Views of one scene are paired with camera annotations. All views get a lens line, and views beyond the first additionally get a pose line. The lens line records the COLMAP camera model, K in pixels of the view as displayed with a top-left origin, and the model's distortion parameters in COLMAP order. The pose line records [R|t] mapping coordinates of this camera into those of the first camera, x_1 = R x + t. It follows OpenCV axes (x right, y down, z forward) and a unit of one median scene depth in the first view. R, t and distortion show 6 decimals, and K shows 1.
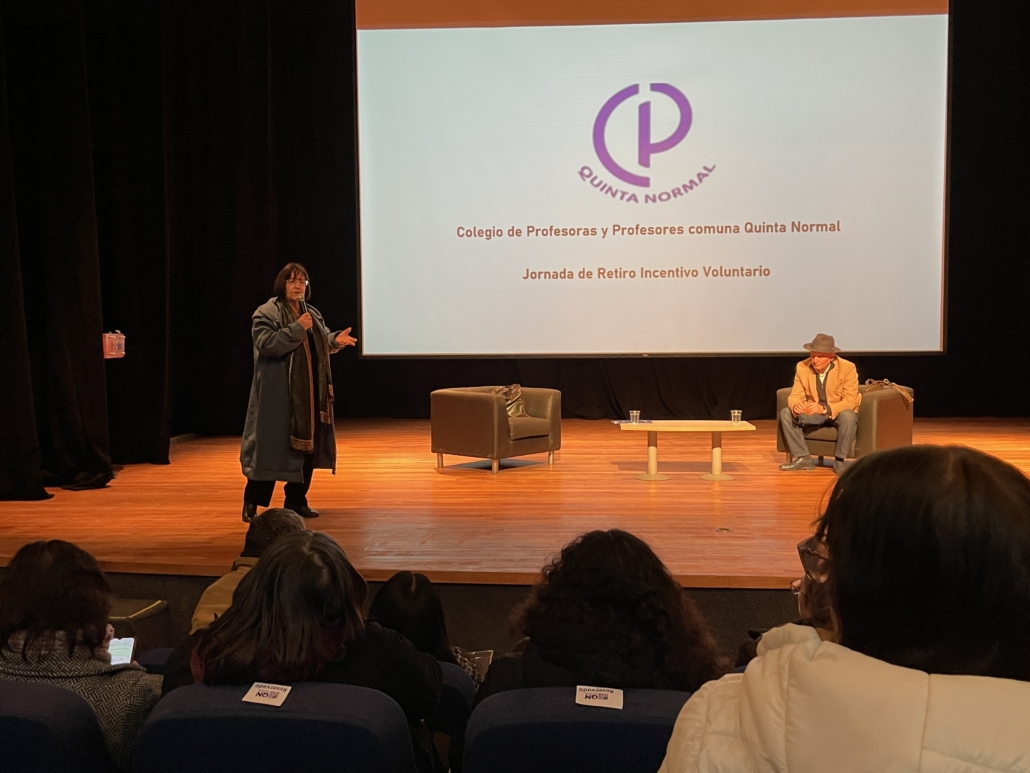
lens RADIAL K [[979.1, 0, 515.5], [0, 979.1, 397.3], [0, 0, 1]] dist [0.064702, 0.000000]
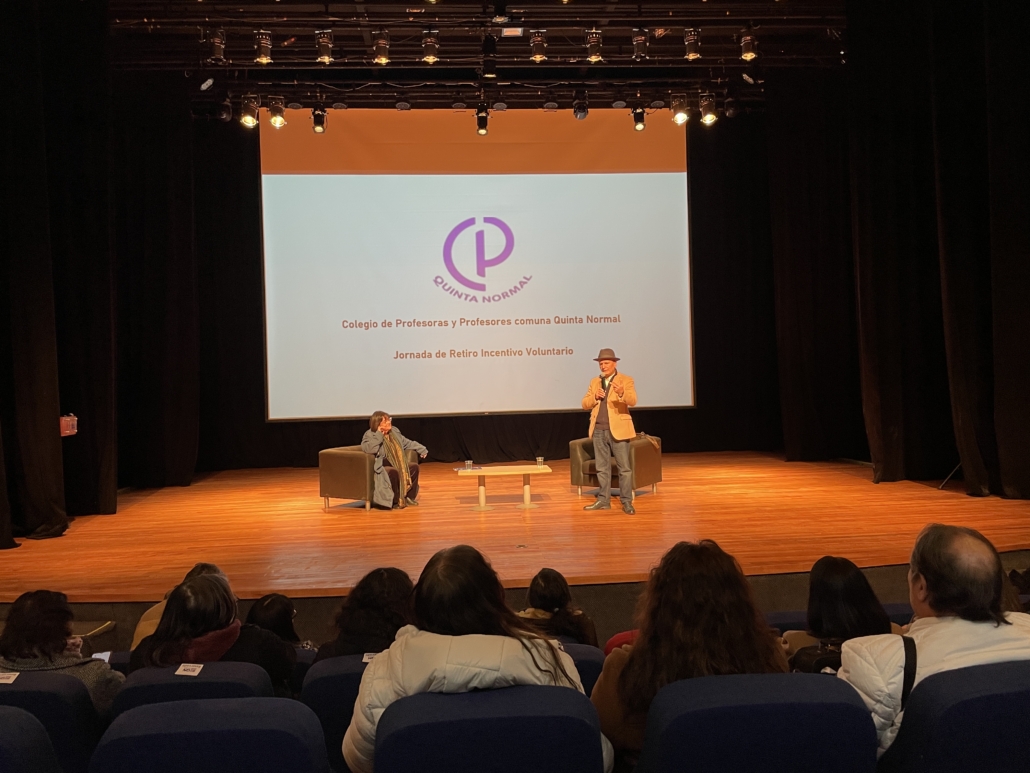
lens RADIAL K [[785.8, 0, 513.8], [0, 785.8, 384.2], [0, 0, 1]] dist [0.096721, -0.127895]
pose [[0.990344, -0.020877, 0.137053, 0.022165], [0.029237, 0.997813, -0.059275, -0.017813], [-0.135516, 0.062709, 0.988789, -0.084294]]
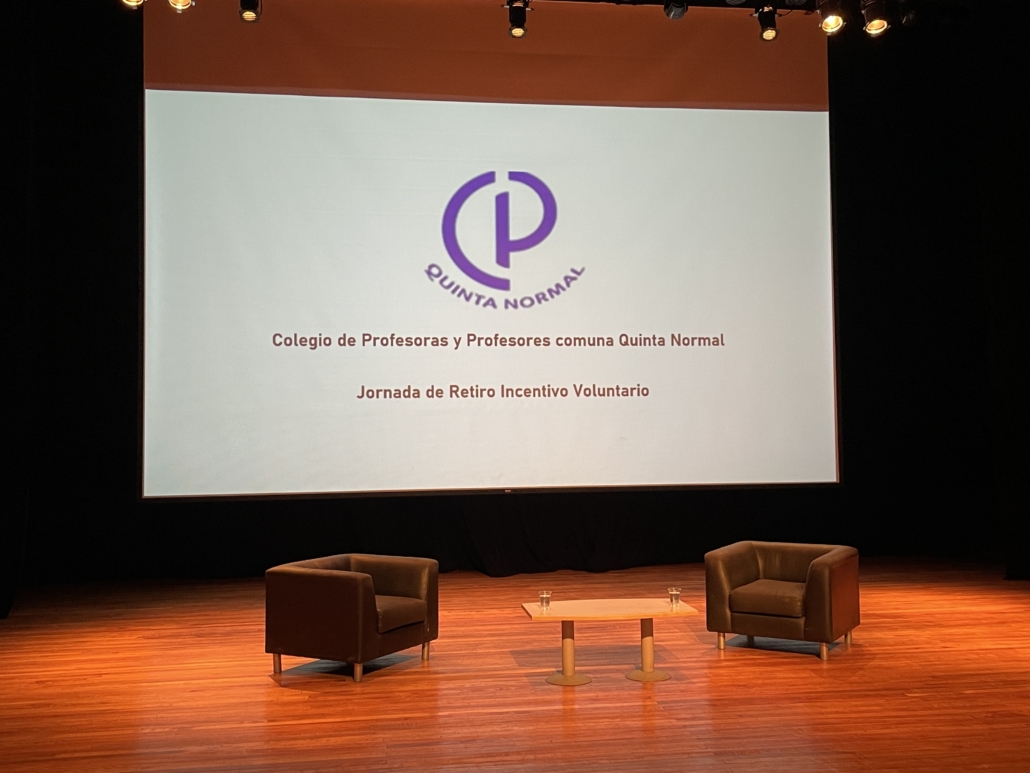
lens RADIAL K [[1114.6, 0, 529.9], [0, 1114.6, 371.5], [0, 0, 1]] dist [0.091876, 0.000000]
pose [[0.976783, 0.005411, 0.214161, -0.051079], [0.018774, 0.993673, -0.110735, -0.038776], [-0.213406, 0.112184, 0.970501, 0.076769]]
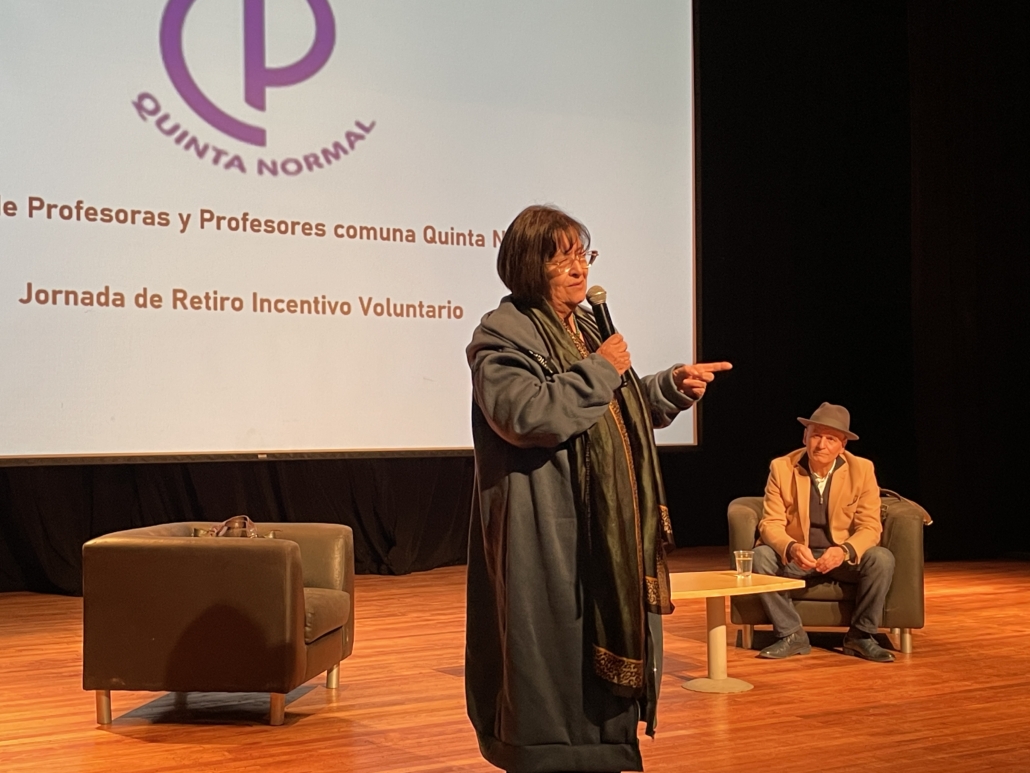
lens RADIAL K [[1490.5, 0, 534.8], [0, 1490.5, 395.6], [0, 0, 1]] dist [0.116213, 0.000000]
pose [[0.835583, 0.011963, 0.549233, -0.193114], [0.036145, 0.996399, -0.076692, -0.007981], [-0.548173, 0.083935, 0.832142, 0.241212]]
